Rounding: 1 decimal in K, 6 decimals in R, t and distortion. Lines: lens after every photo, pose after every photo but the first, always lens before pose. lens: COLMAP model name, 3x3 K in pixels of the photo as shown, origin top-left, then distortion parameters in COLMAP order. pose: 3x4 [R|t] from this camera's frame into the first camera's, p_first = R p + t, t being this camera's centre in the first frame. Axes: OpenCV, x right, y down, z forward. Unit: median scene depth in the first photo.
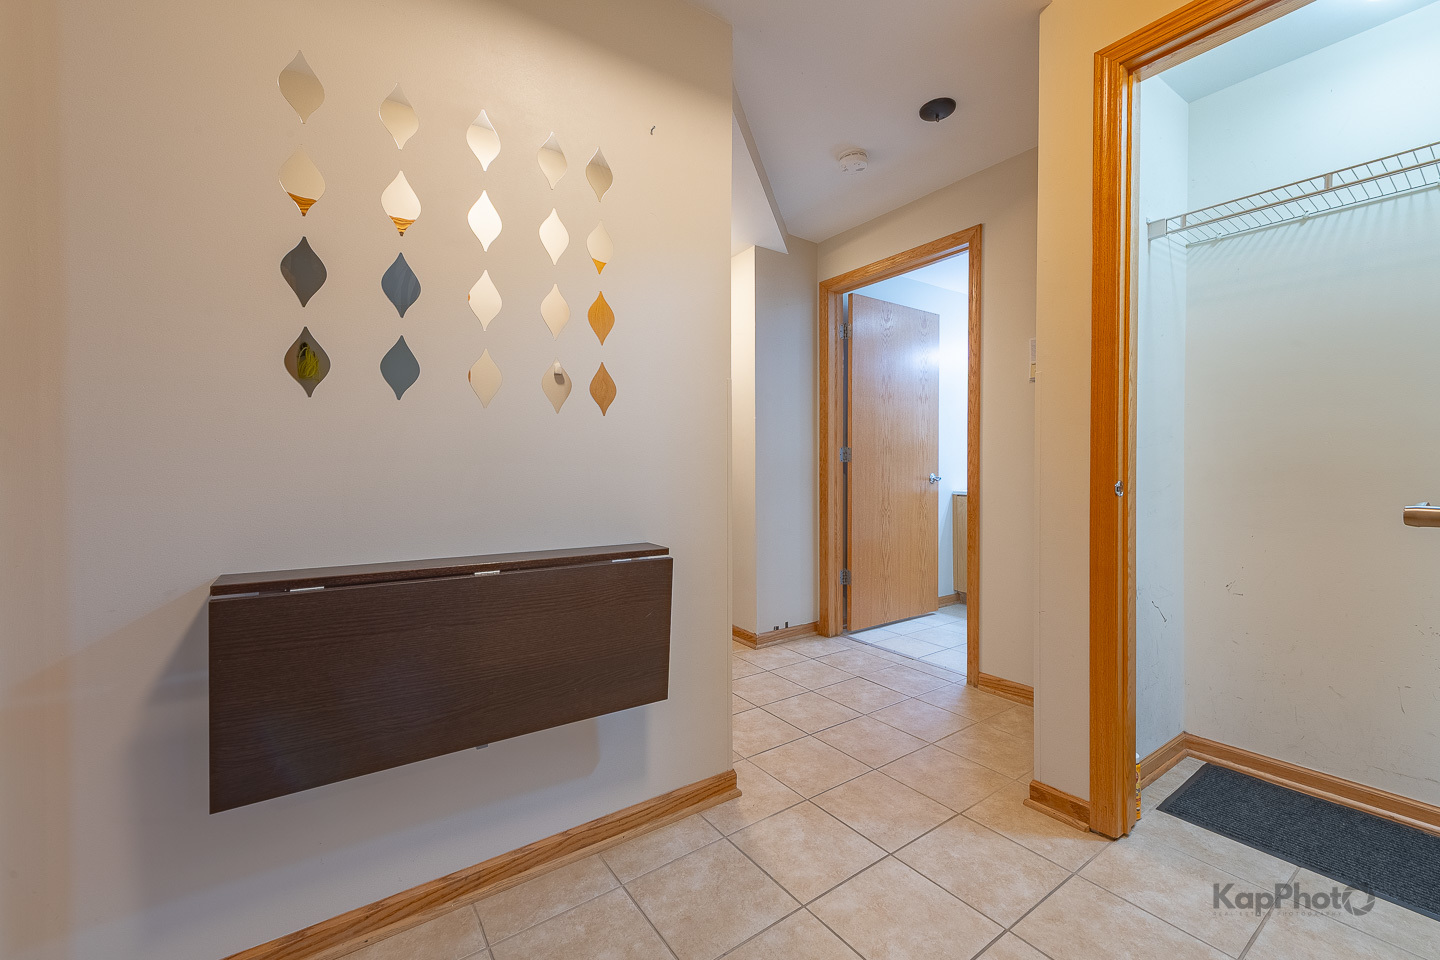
lens RADIAL K [[602.5, 0, 720.0], [0, 602.5, 480.0], [0, 0, 1]] dist [-0.001401, -0.000161]
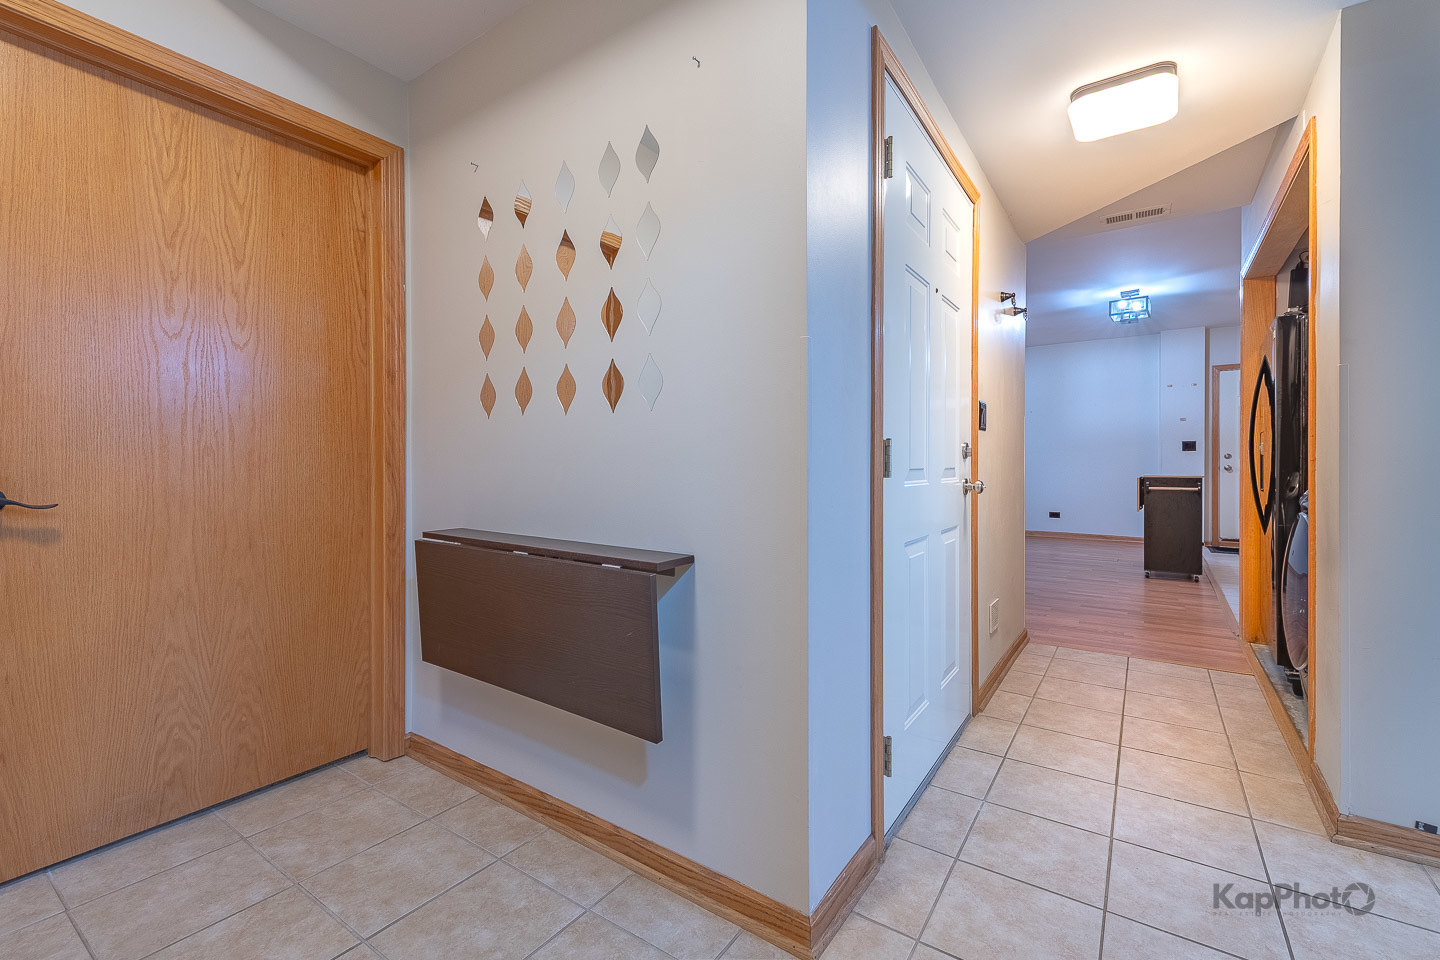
lens RADIAL K [[583.2, 0, 717.9], [0, 583.2, 461.9], [0, 0, 1]] dist [0.004083, 0.000180]
pose [[0.345265, 0.004855, -0.938492, 0.732914], [-0.014077, 0.999901, -0.000006, -0.029832], [0.938399, 0.013213, 0.345300, 0.830657]]
